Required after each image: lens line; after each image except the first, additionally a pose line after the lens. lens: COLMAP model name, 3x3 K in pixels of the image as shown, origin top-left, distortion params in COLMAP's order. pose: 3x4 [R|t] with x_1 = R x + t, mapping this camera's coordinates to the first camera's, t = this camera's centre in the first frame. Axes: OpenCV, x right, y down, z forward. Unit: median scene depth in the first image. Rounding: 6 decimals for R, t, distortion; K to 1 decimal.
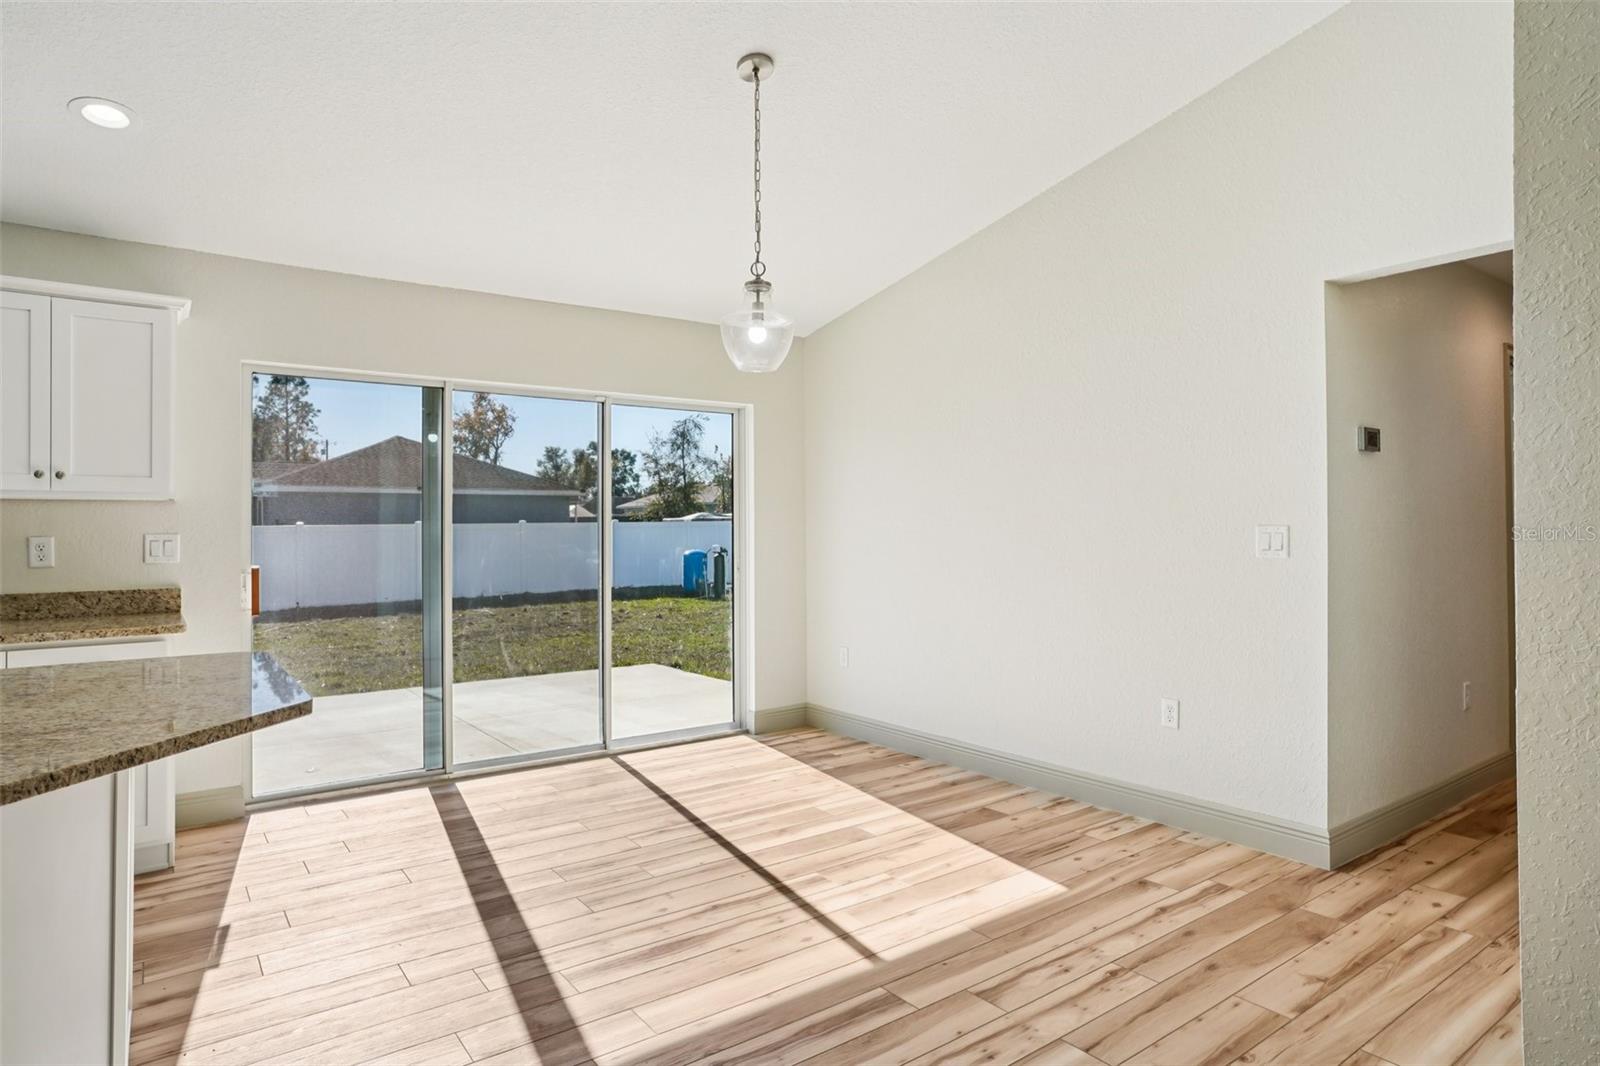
lens RADIAL K [[922.2, 0, 800.0], [0, 922.2, 533.0], [0, 0, 1]] dist [0.000357, 0.000068]
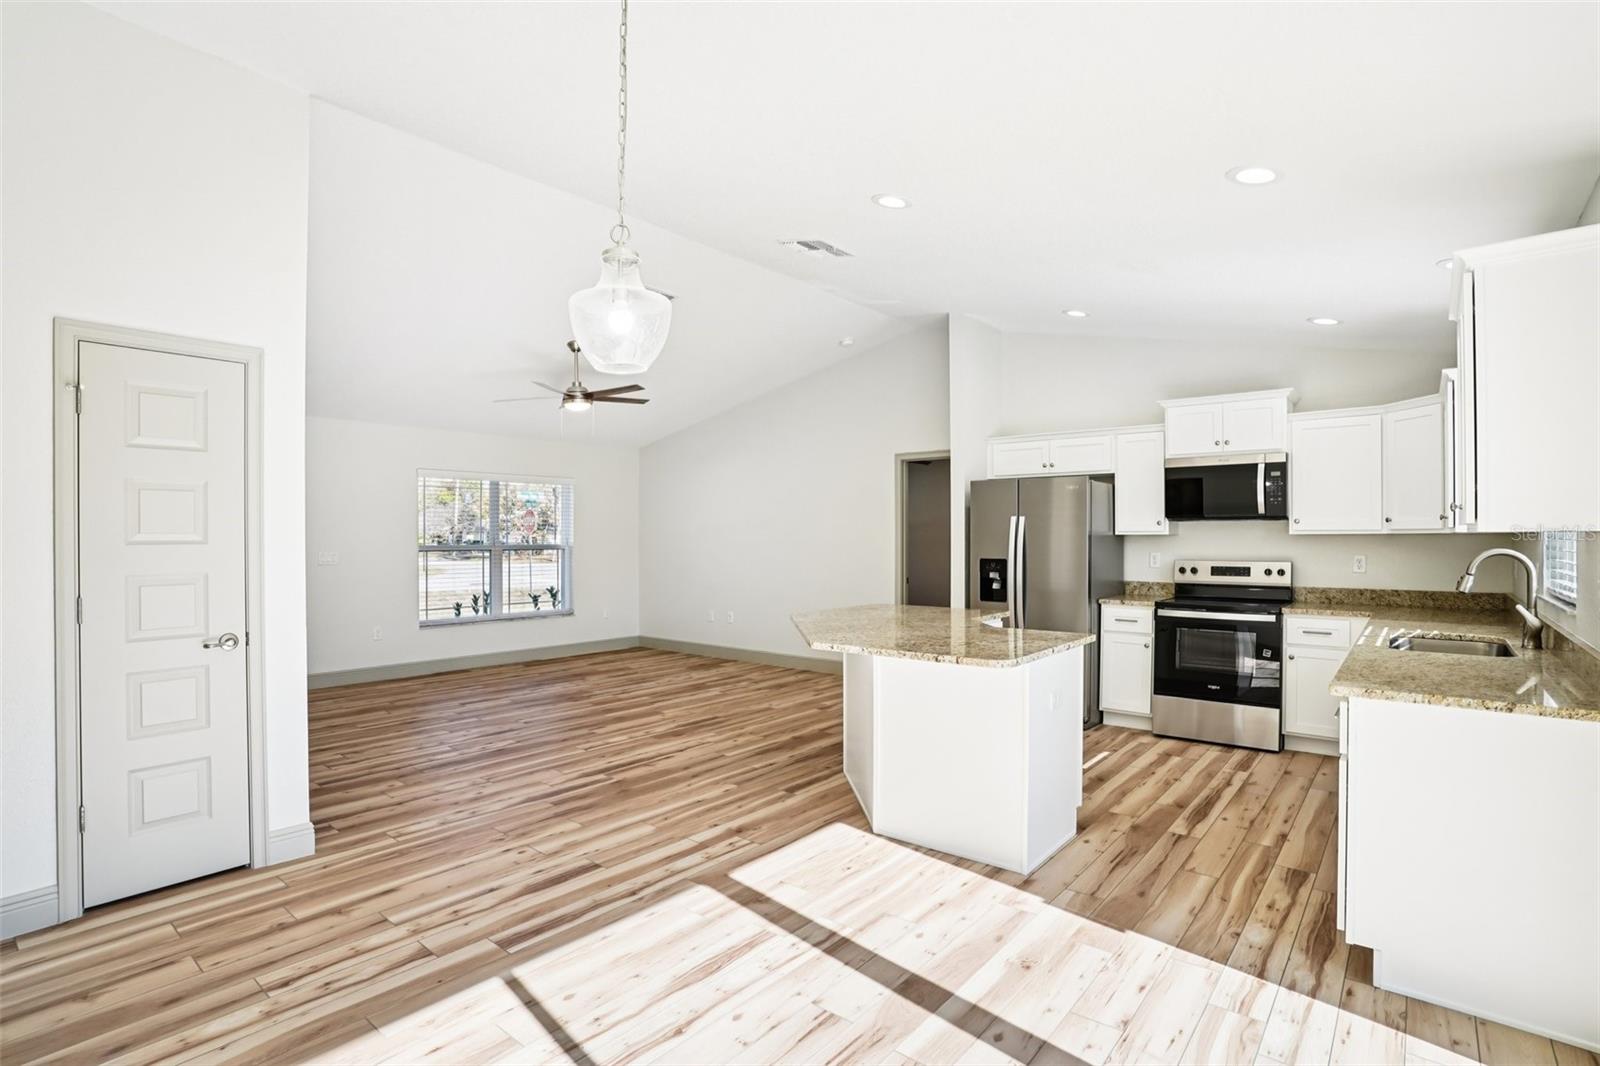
lens RADIAL K [[804.0, 0, 800.0], [0, 804.0, 533.0], [0, 0, 1]] dist [0.000763, 0.000116]
pose [[-0.967344, 0.006100, -0.253392, -0.014945], [0.010588, 0.999810, -0.016351, -0.038822], [0.253245, -0.018500, -0.967225, 2.068954]]
